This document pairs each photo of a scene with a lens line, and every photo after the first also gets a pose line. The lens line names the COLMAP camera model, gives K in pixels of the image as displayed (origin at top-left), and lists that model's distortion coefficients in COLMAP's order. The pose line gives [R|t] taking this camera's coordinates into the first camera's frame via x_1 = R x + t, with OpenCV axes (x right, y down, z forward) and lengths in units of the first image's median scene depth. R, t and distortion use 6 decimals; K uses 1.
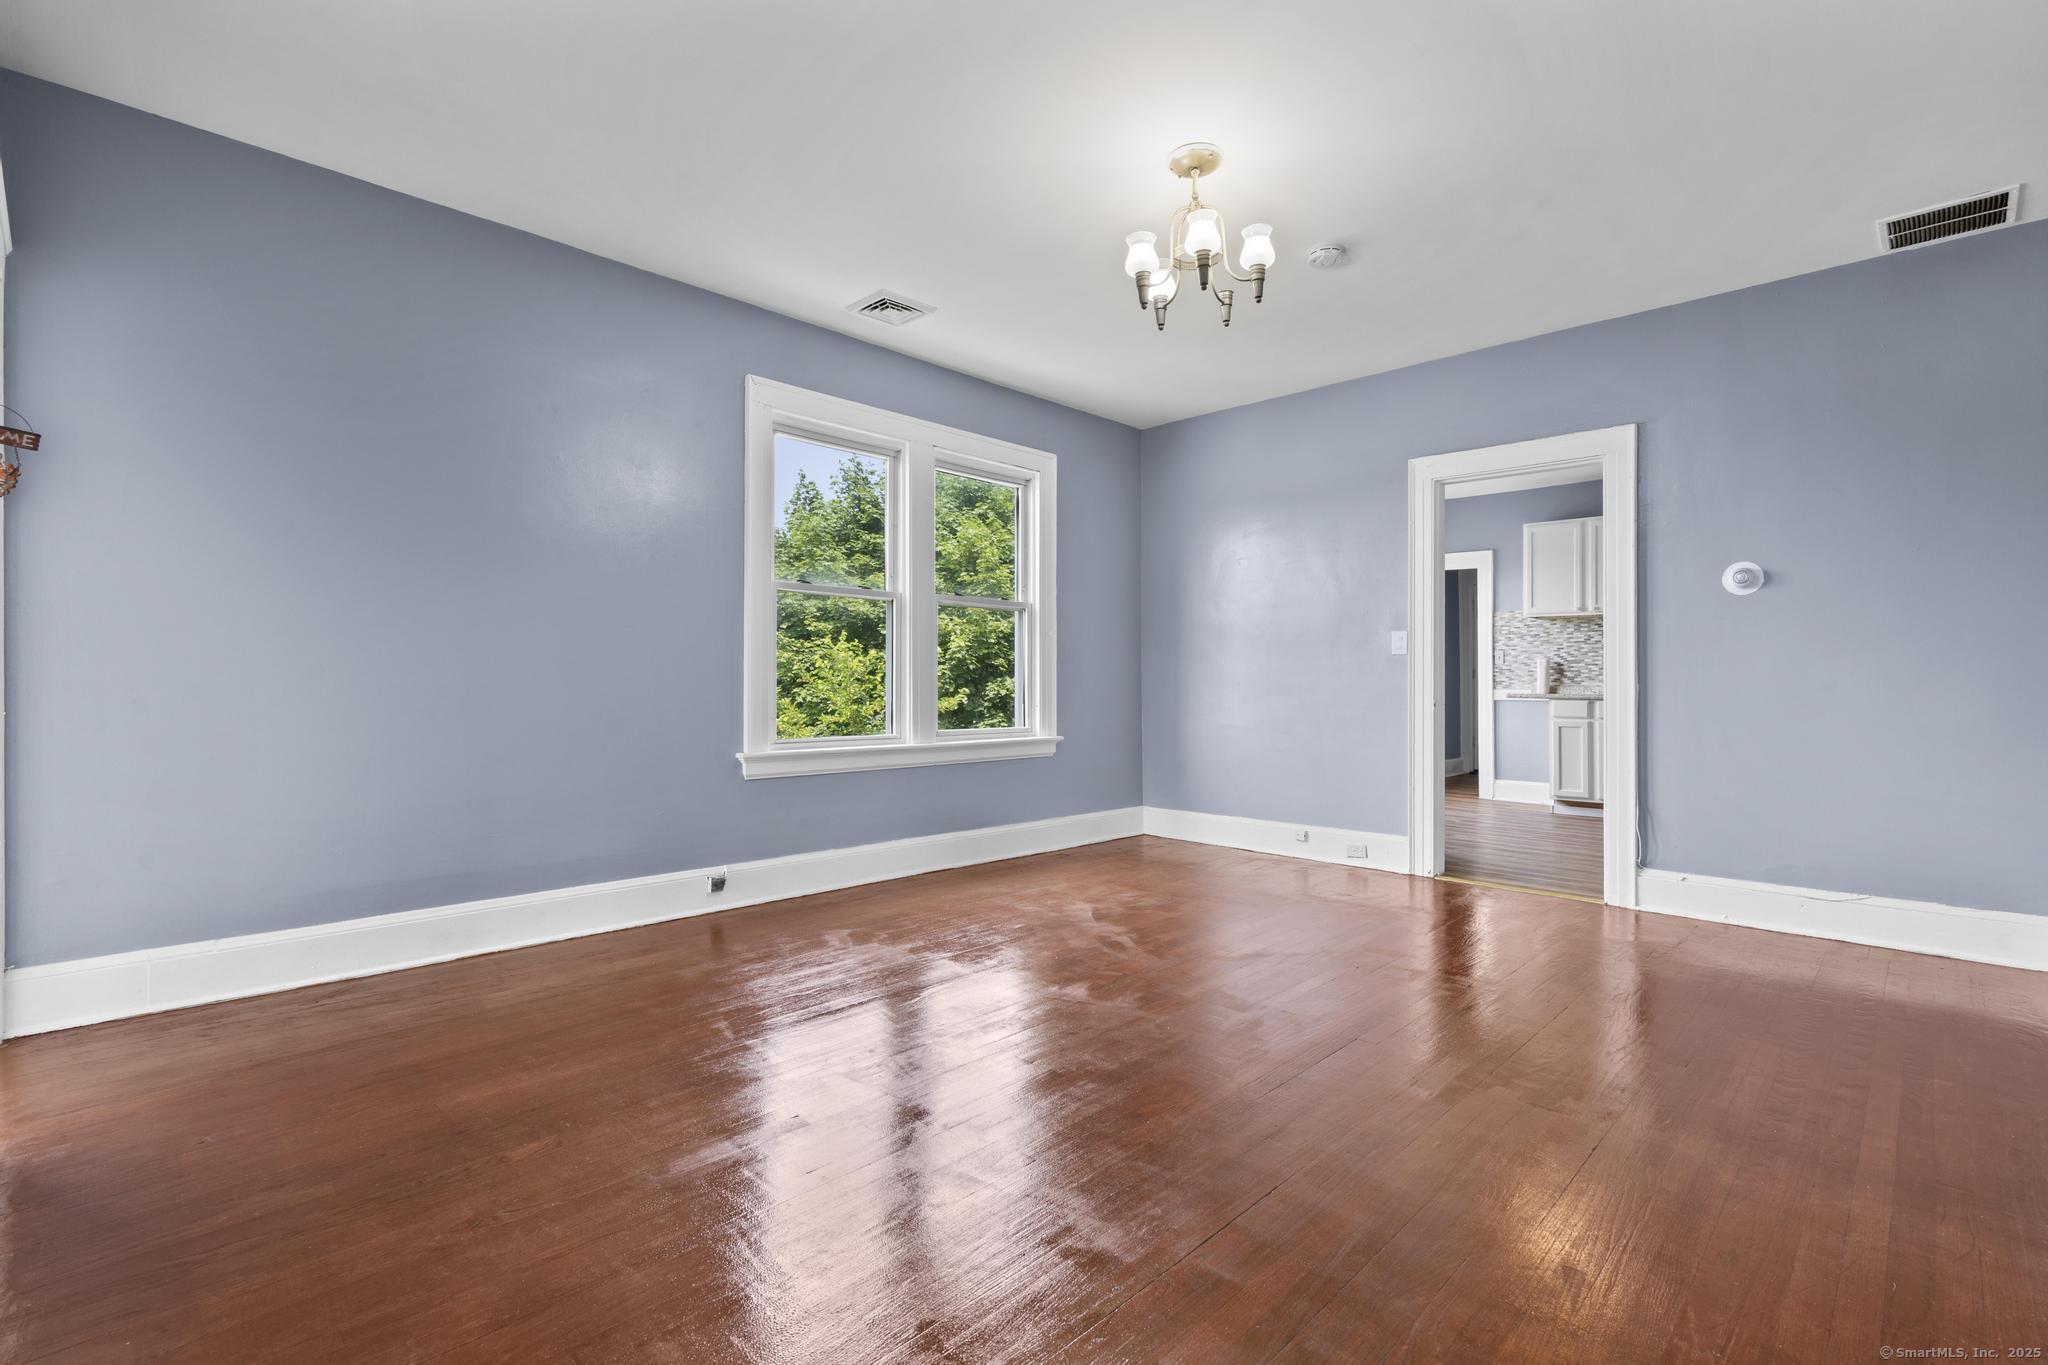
lens RADIAL K [[929.7, 0, 1021.8], [0, 929.7, 670.8], [0, 0, 1]] dist [0.000261, 0.000413]
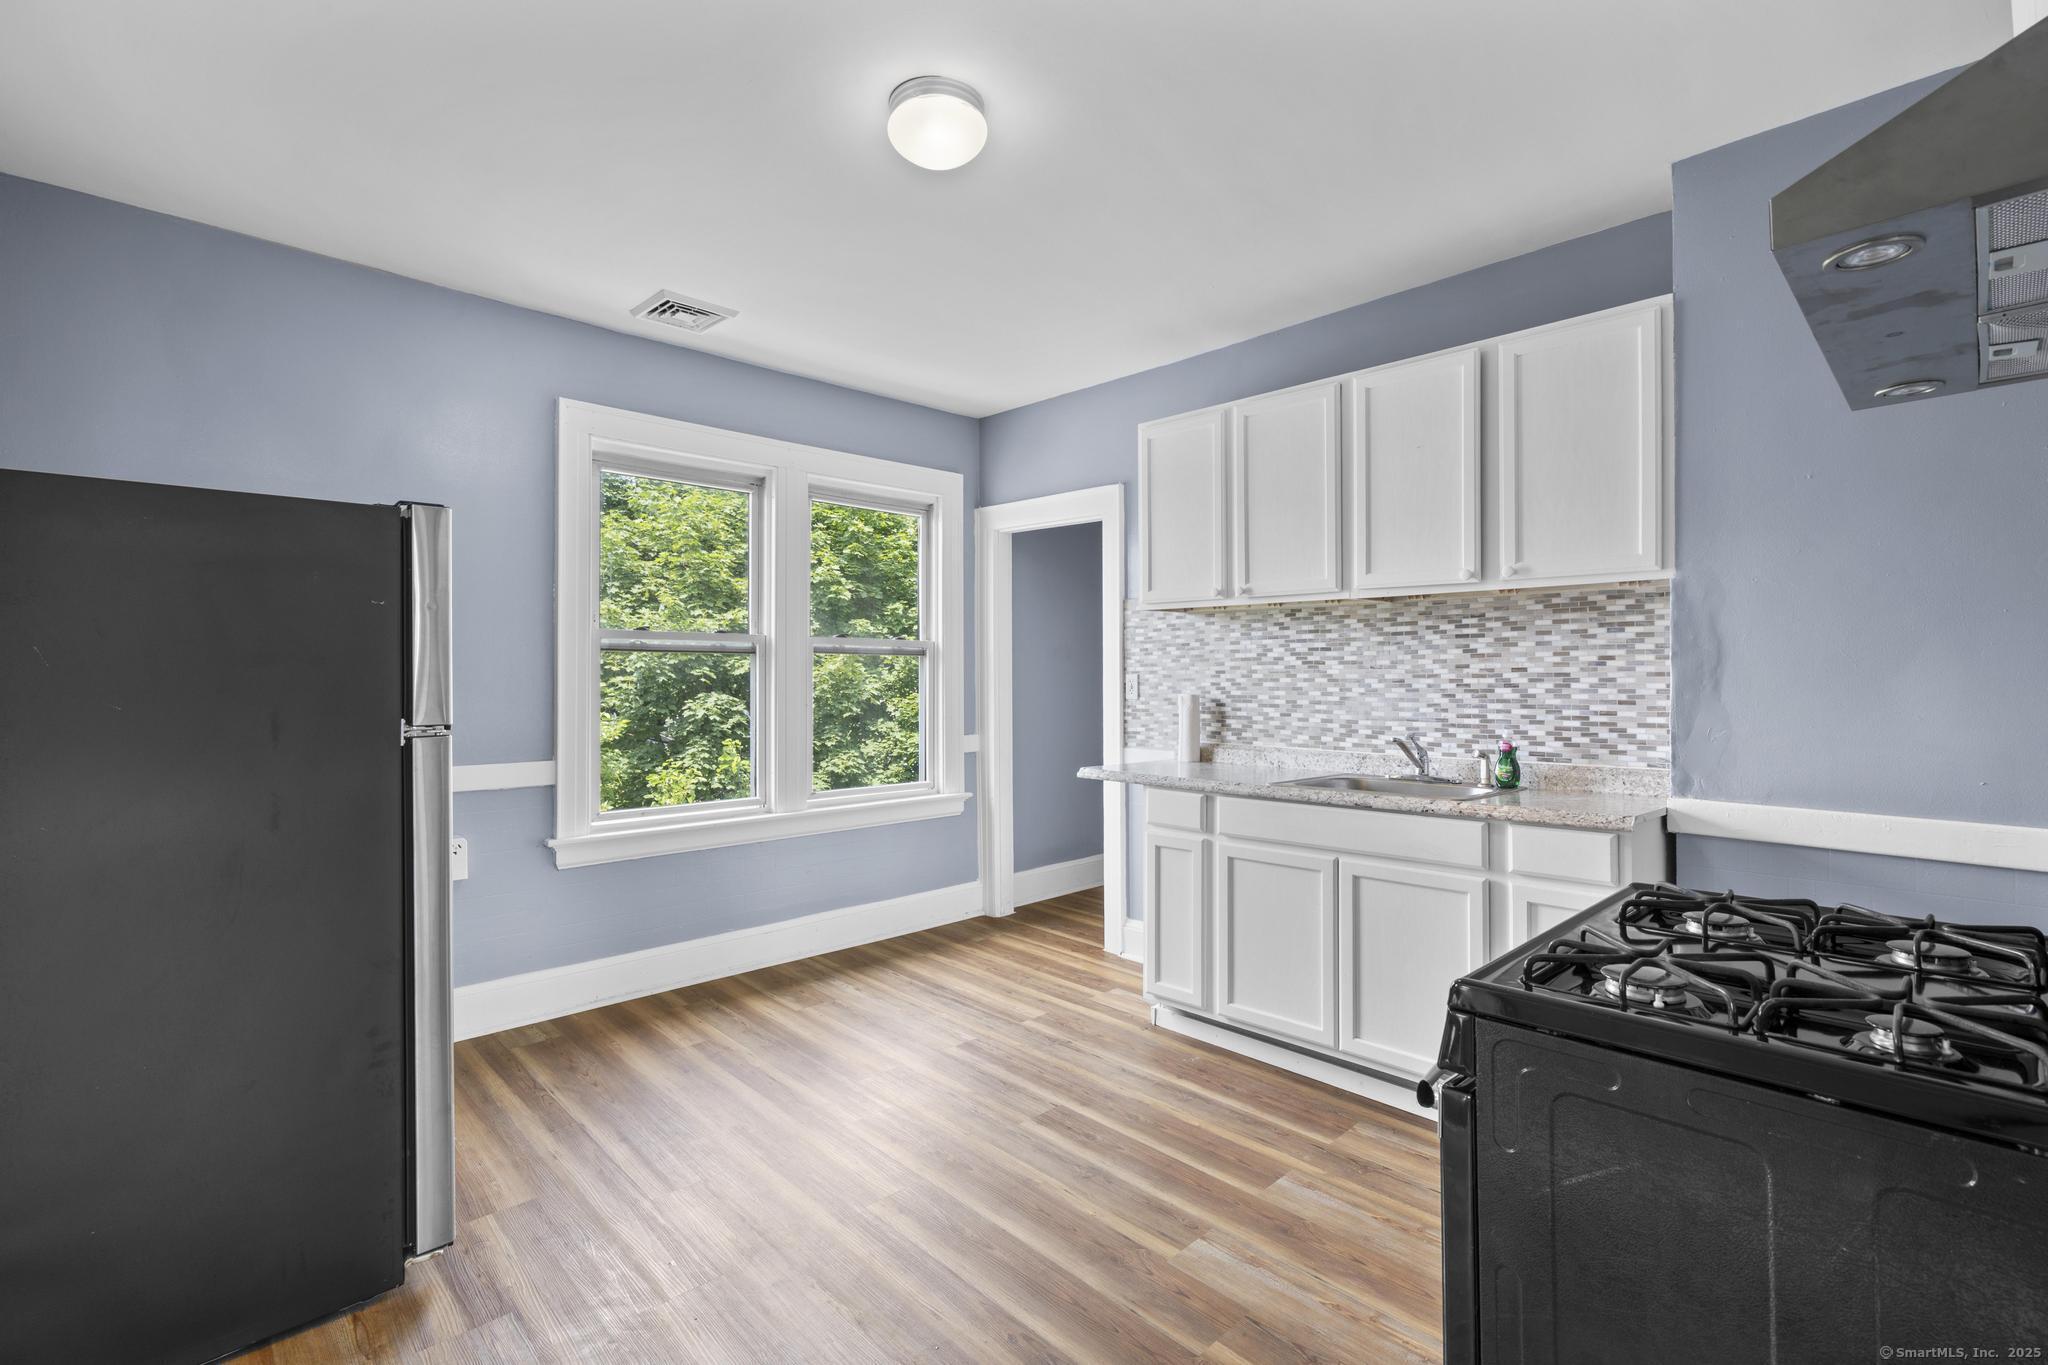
lens RADIAL K [[929.7, 0, 1021.8], [0, 929.7, 670.8], [0, 0, 1]] dist [0.000261, 0.000413]
pose [[0.999759, -0.003145, -0.021737, 0.482059], [0.003289, 0.999973, 0.006580, -0.028196], [0.021716, -0.006650, 0.999742, 0.494575]]
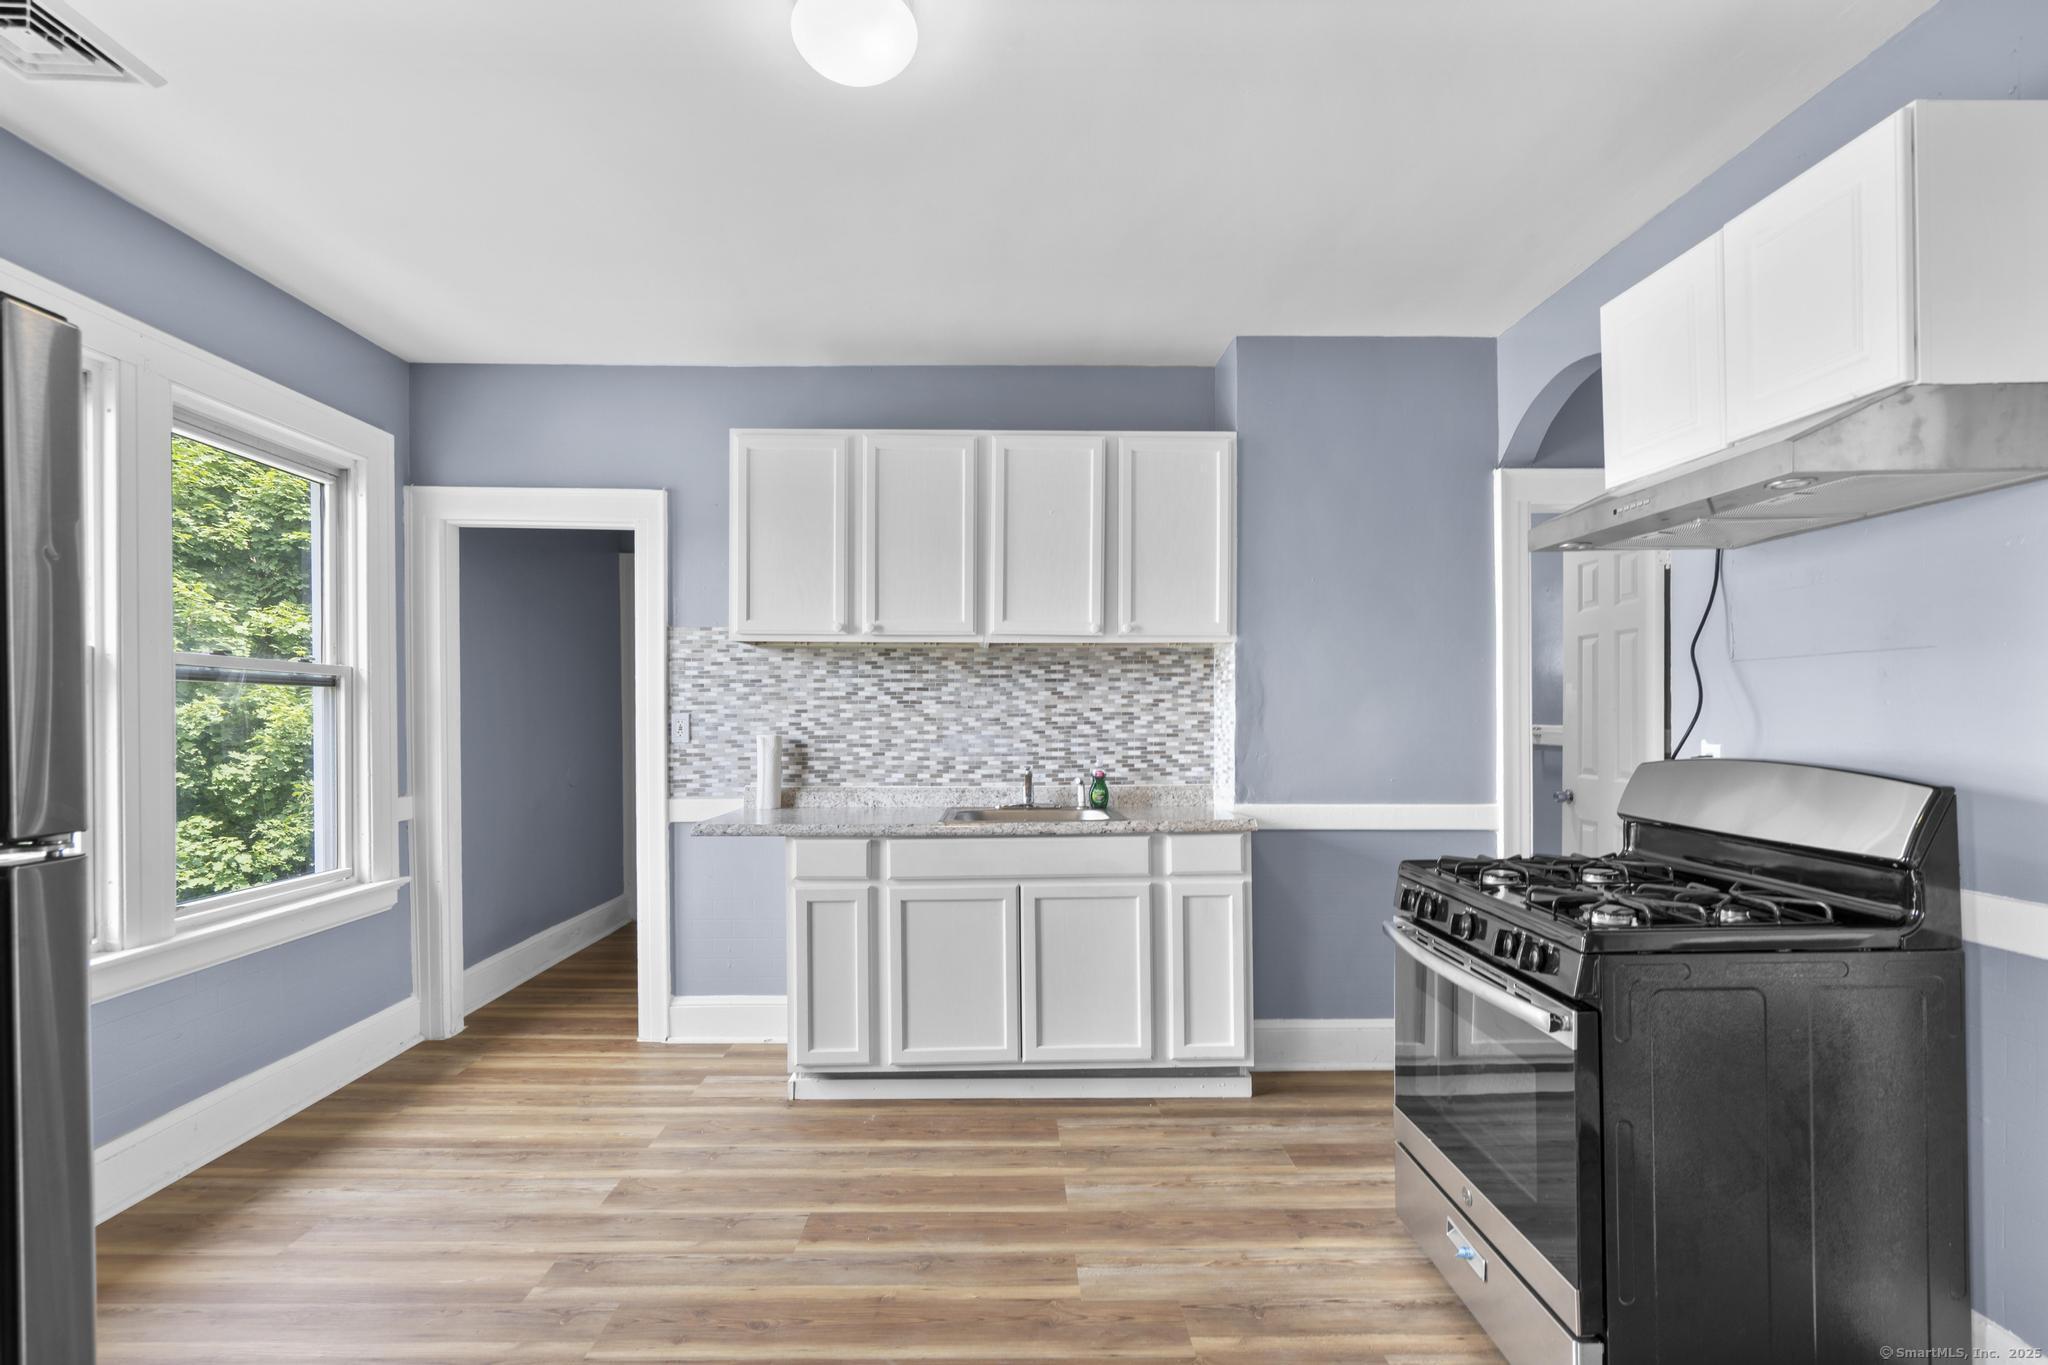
lens RADIAL K [[932.8, 0, 1018.5], [0, 932.8, 720.1], [0, 0, 1]] dist [-0.001696, 0.000731]
pose [[0.696801, -0.009420, 0.717202, 0.315230], [-0.005096, 0.999824, 0.018083, -0.028446], [-0.717246, -0.016255, 0.696630, 0.589125]]
